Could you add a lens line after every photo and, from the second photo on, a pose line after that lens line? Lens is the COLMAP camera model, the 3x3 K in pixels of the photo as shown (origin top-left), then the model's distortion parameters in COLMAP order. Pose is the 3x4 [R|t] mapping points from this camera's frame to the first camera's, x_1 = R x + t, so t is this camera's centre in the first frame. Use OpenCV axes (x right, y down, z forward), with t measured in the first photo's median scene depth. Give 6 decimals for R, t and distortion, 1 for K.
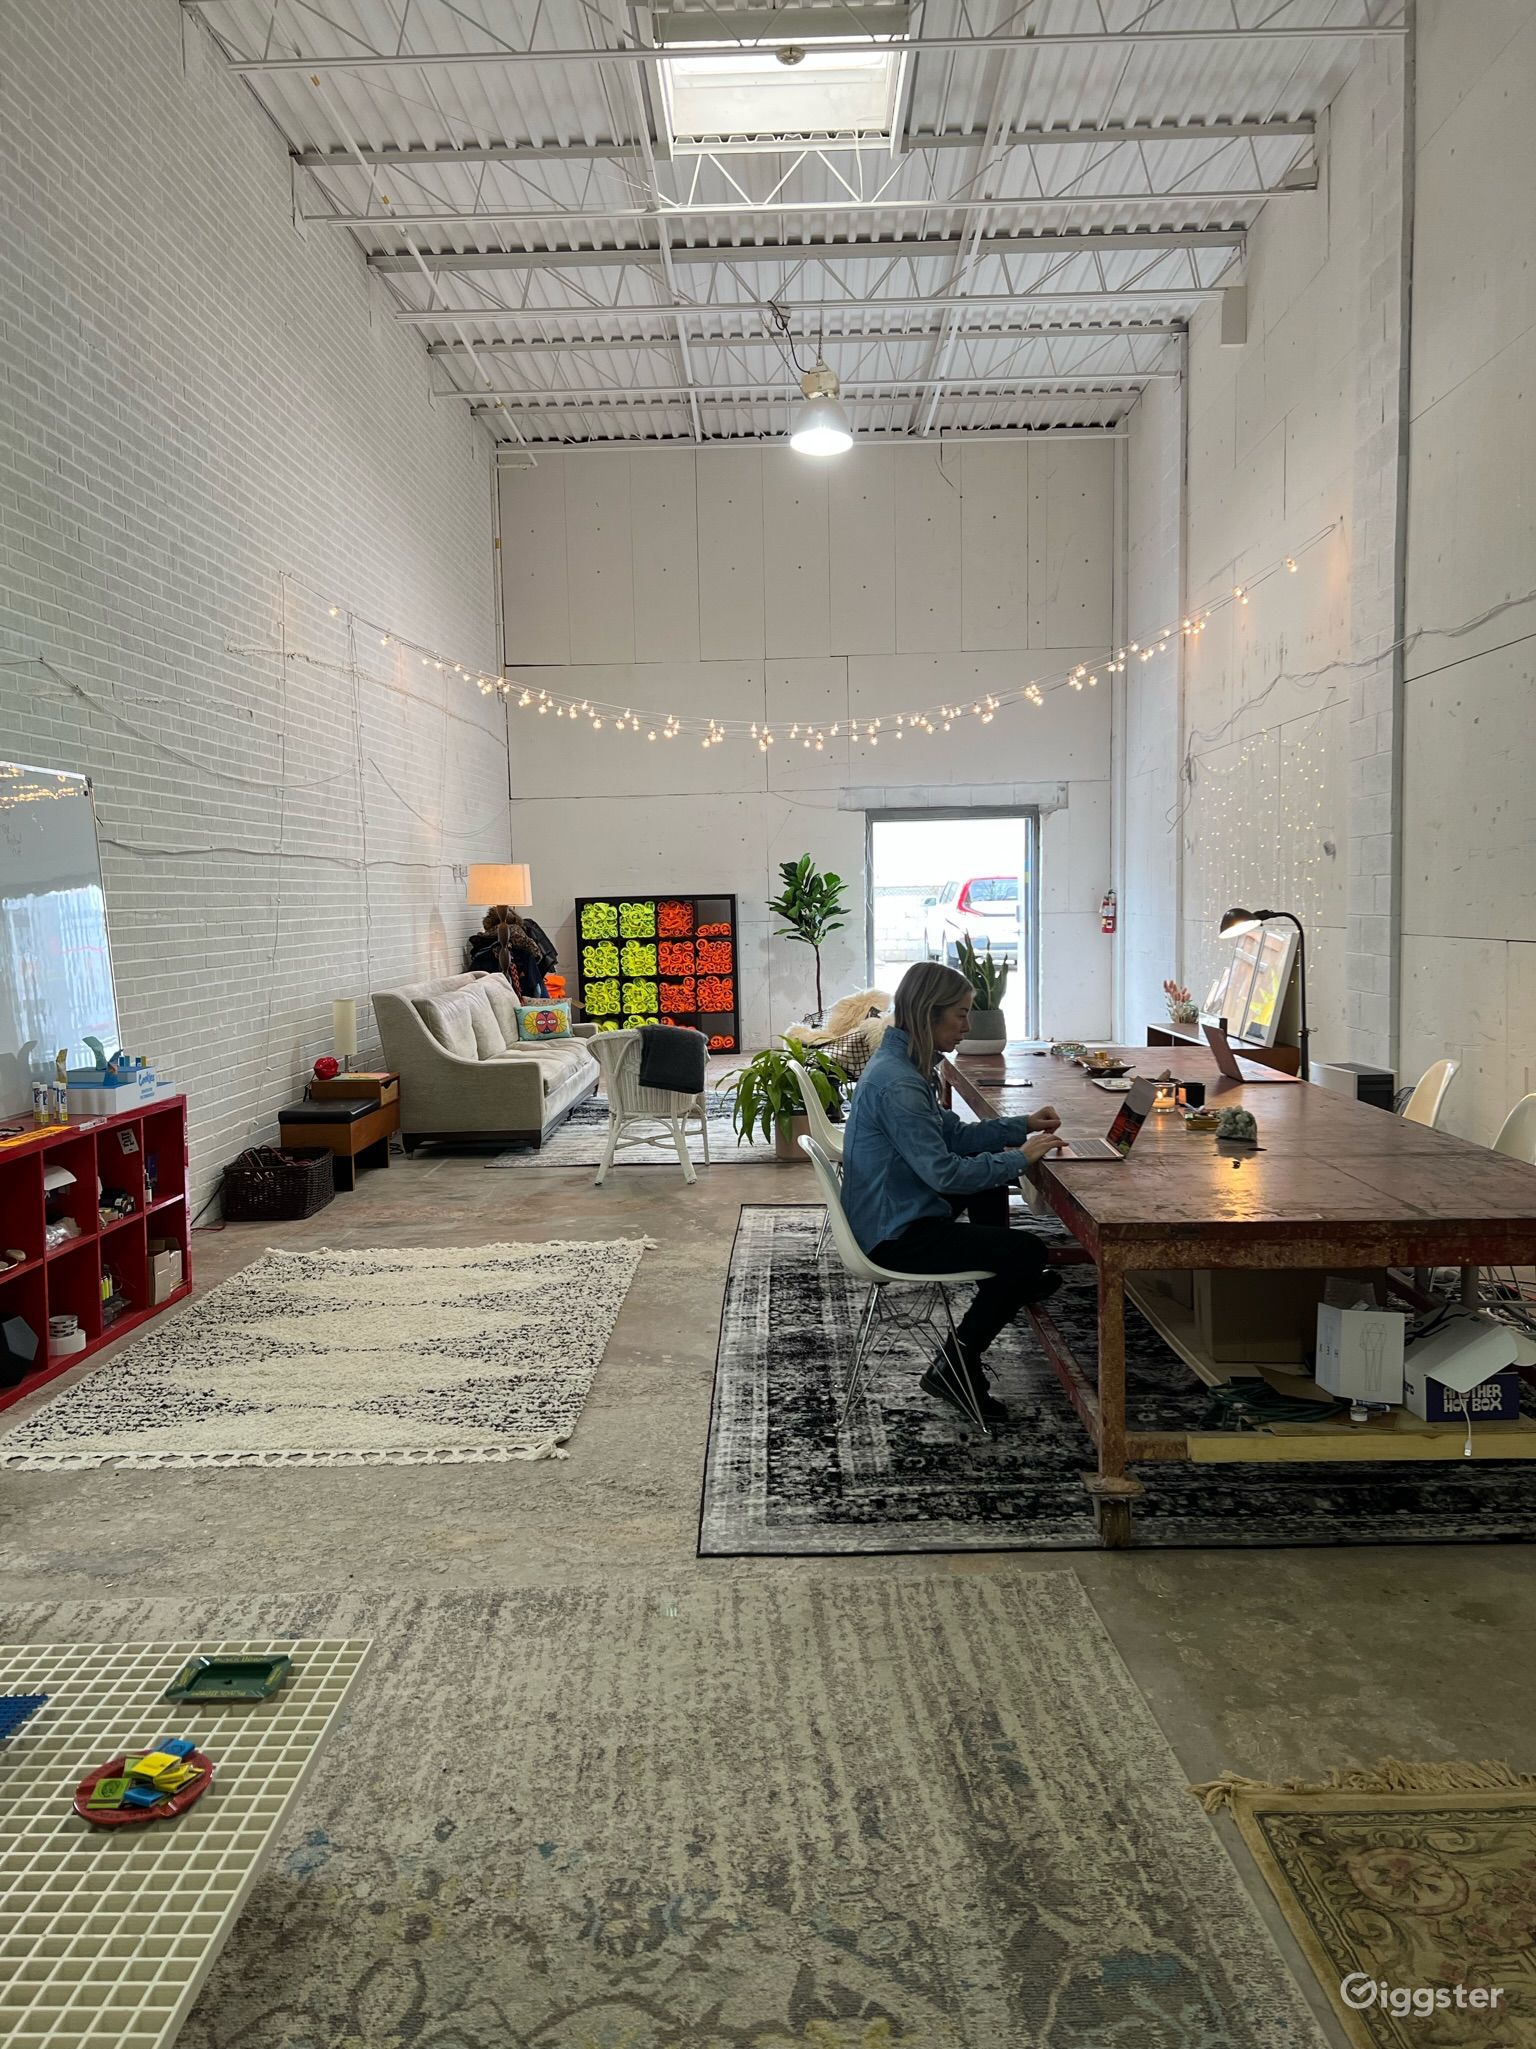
lens RADIAL K [[1538.0, 0, 754.4], [0, 1538.0, 1022.8], [0, 0, 1]] dist [0.034250, -0.029989]
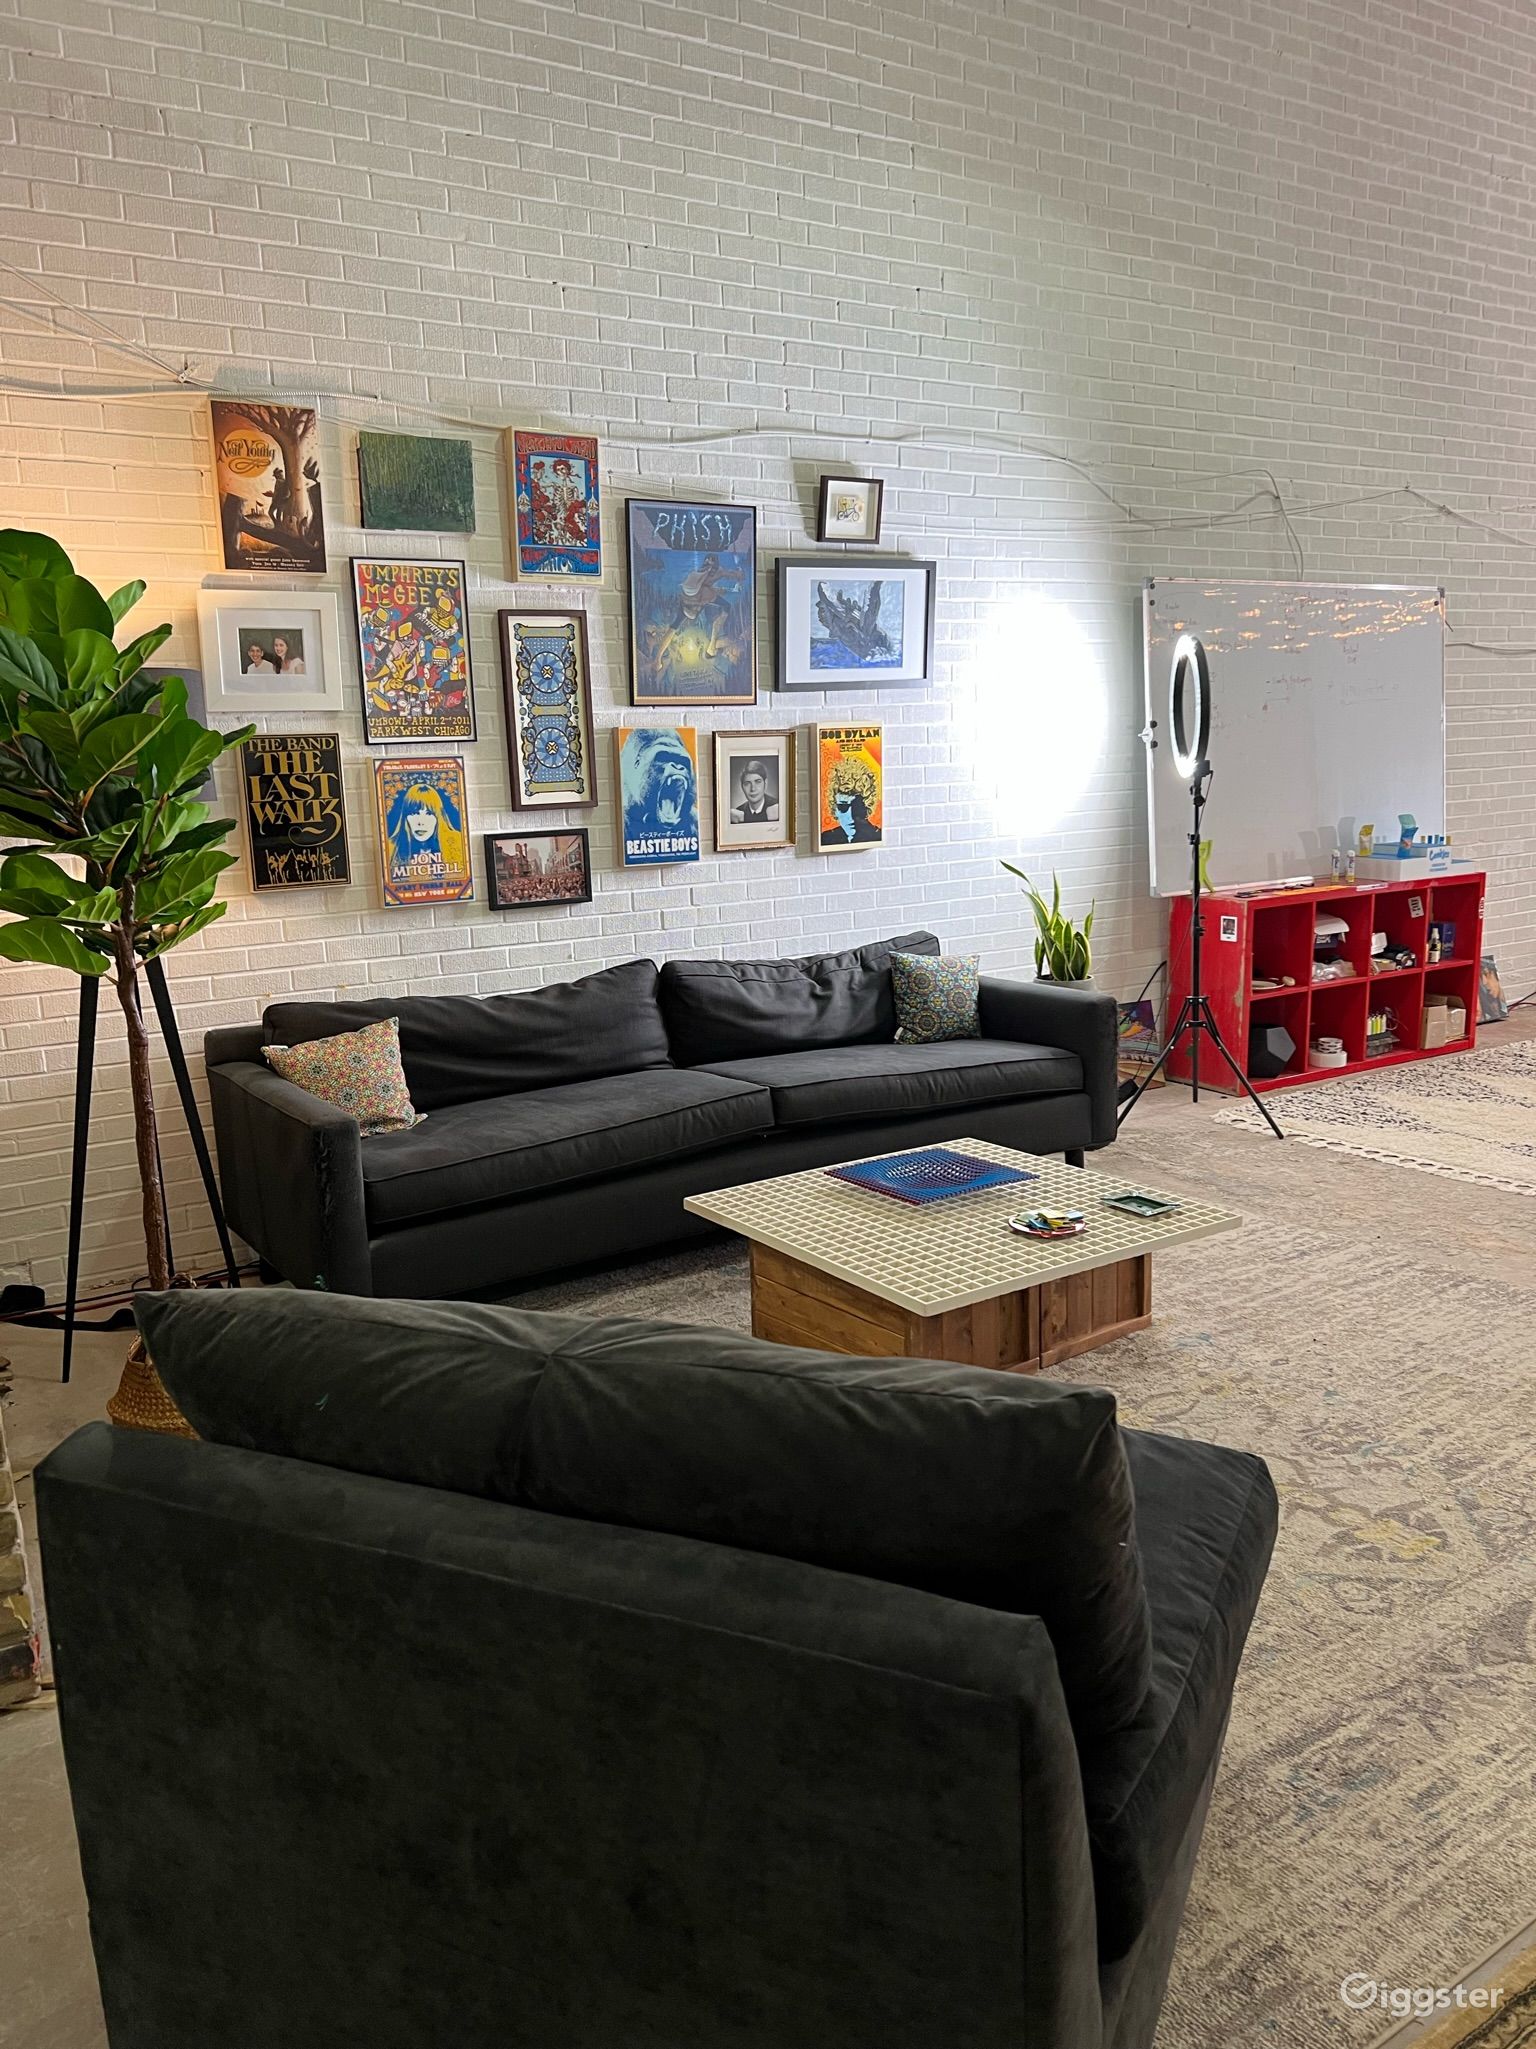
lens RADIAL K [[1538.0, 0, 759.0], [0, 1538.0, 1020.1], [0, 0, 1]] dist [0.034250, -0.029989]
pose [[0.562980, 0.147341, -0.813231, 0.310907], [-0.045612, 0.988020, 0.147434, 0.012191], [0.825211, -0.045909, 0.562956, -0.085613]]
